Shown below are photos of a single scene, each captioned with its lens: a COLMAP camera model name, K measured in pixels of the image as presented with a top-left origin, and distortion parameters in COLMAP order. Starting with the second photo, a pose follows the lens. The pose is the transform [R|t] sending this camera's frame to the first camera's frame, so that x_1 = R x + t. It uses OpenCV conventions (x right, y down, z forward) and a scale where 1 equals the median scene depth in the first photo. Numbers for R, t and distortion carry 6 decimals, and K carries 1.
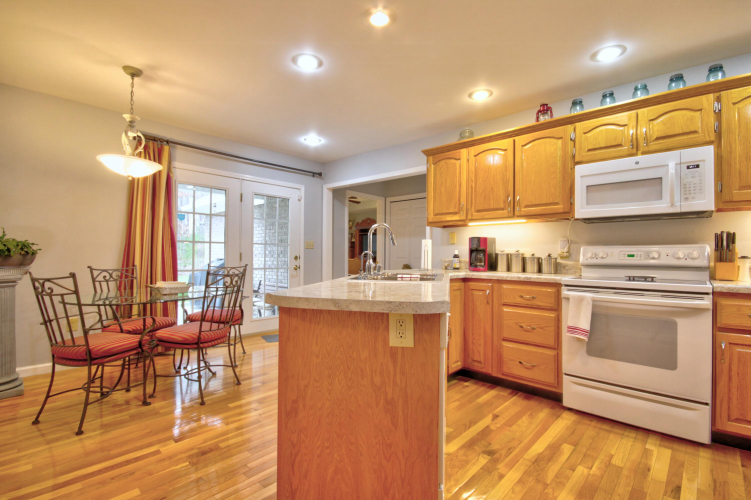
lens RADIAL K [[348.5, 0, 370.5], [0, 348.5, 252.0], [0, 0, 1]] dist [0.019590, -0.016076]
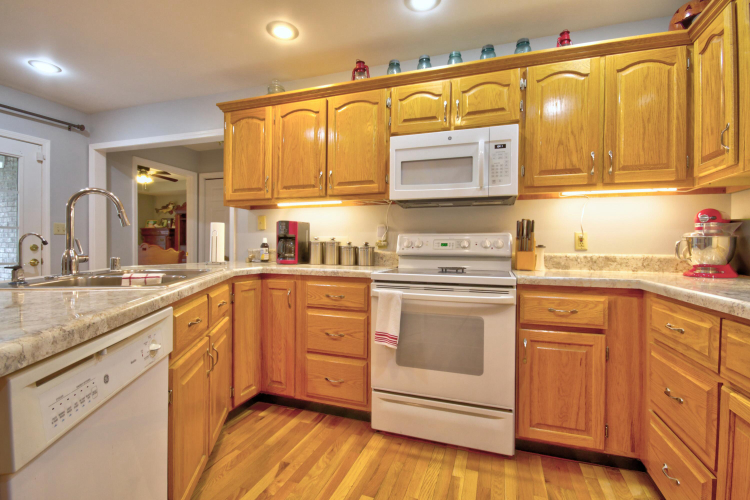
lens RADIAL K [[348.1, 0, 370.0], [0, 348.1, 252.0], [0, 0, 1]] dist [0.019590, -0.016076]
pose [[0.919657, -0.004762, 0.392695, 0.208959], [-0.005411, 0.999678, 0.024794, 0.008081], [-0.392686, -0.024926, 0.919335, 0.242062]]
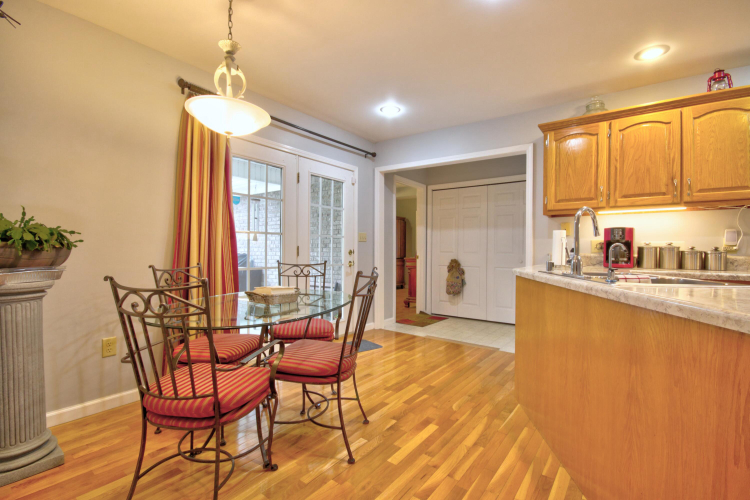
lens RADIAL K [[348.1, 0, 370.0], [0, 348.1, 252.0], [0, 0, 1]] dist [0.019590, -0.016076]
pose [[0.993250, -0.001574, 0.115985, -0.481057], [-0.000438, 0.999850, 0.017319, 0.002150], [-0.115995, -0.017253, 0.993100, 0.282500]]
